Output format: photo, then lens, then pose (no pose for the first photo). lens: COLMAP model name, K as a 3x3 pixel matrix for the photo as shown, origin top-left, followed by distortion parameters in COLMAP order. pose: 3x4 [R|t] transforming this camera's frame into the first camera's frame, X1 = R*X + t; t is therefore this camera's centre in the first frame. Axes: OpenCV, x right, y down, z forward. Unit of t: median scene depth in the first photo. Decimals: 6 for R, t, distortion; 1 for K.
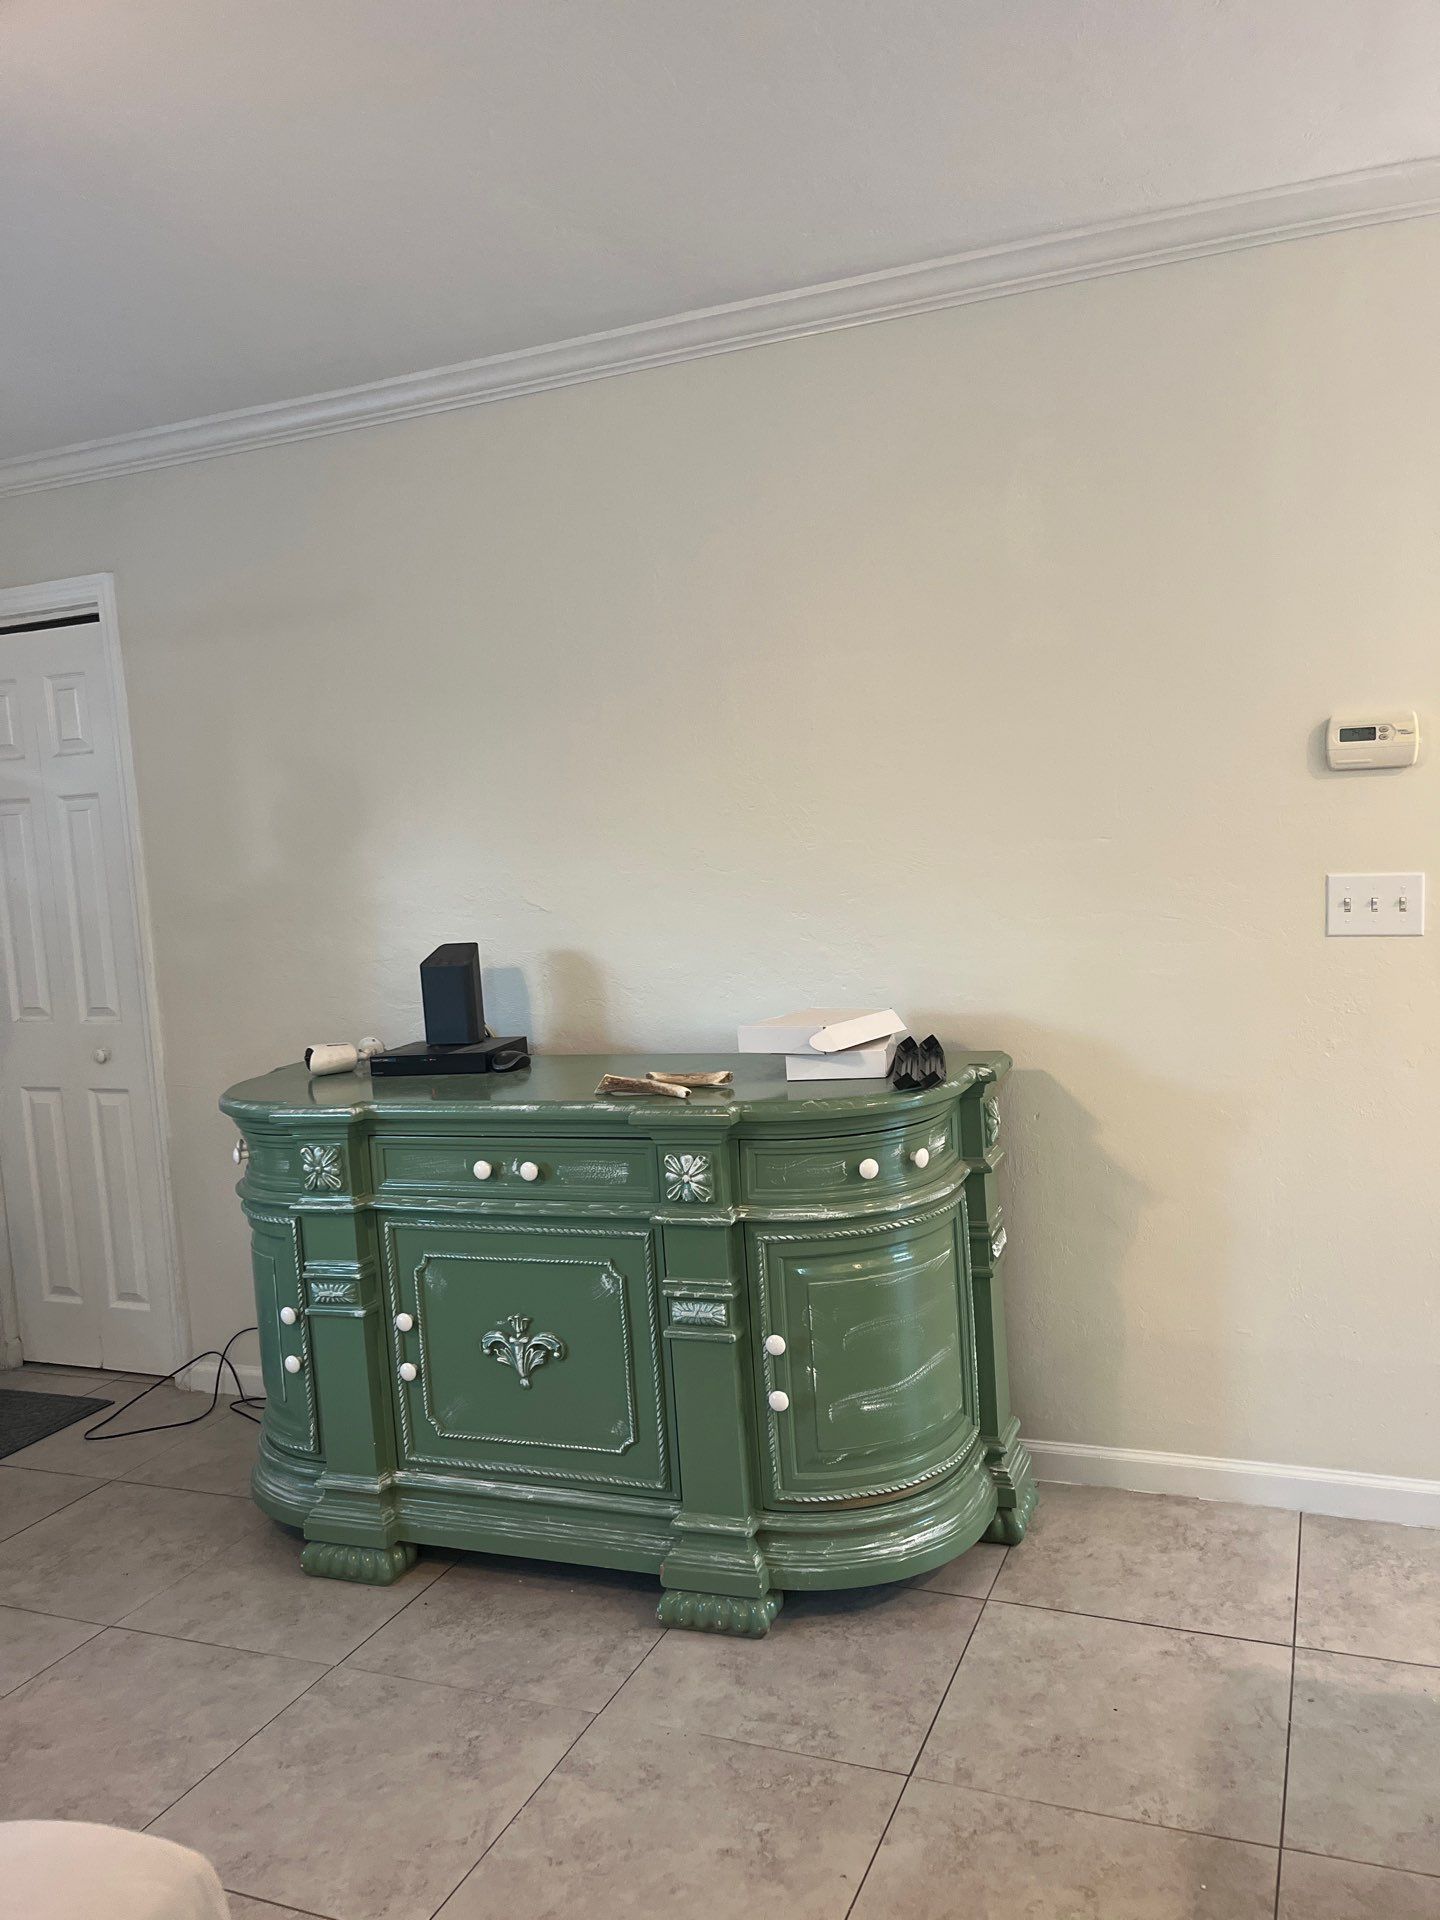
lens RADIAL K [[1471.6, 0, 733.8], [0, 1471.6, 946.8], [0, 0, 1]] dist [0.033952, 0.000454]
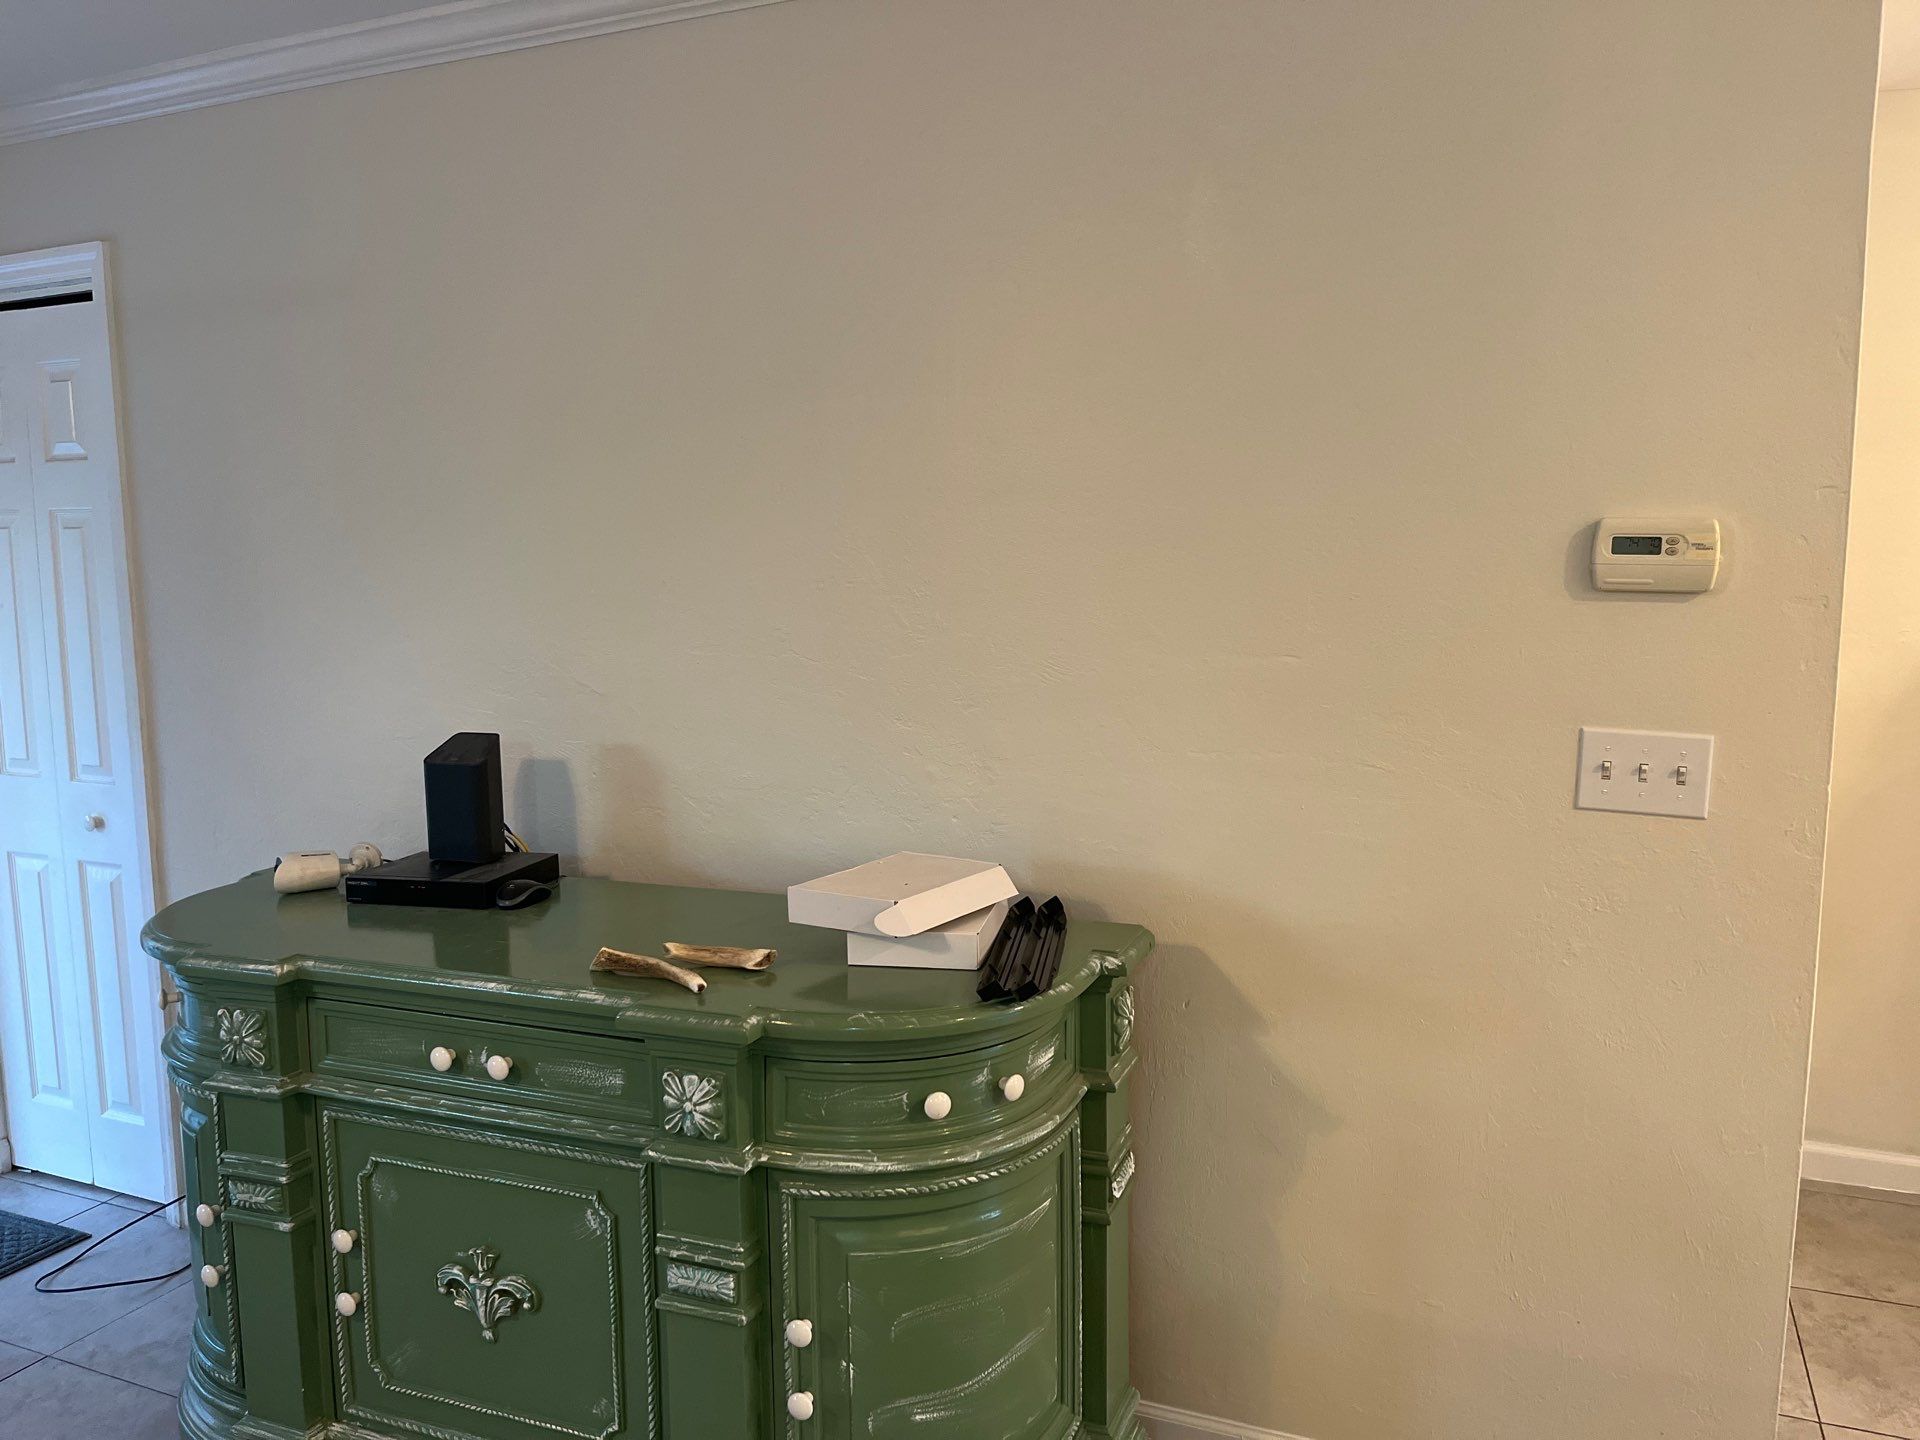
lens RADIAL K [[1479.1, 0, 946.6], [0, 1479.1, 714.8], [0, 0, 1]] dist [0.023797, -0.021637]
pose [[0.998630, 0.052122, -0.004718, 0.082231], [-0.051902, 0.997904, 0.038650, -0.067307], [0.006723, -0.038352, 0.999242, 0.244960]]
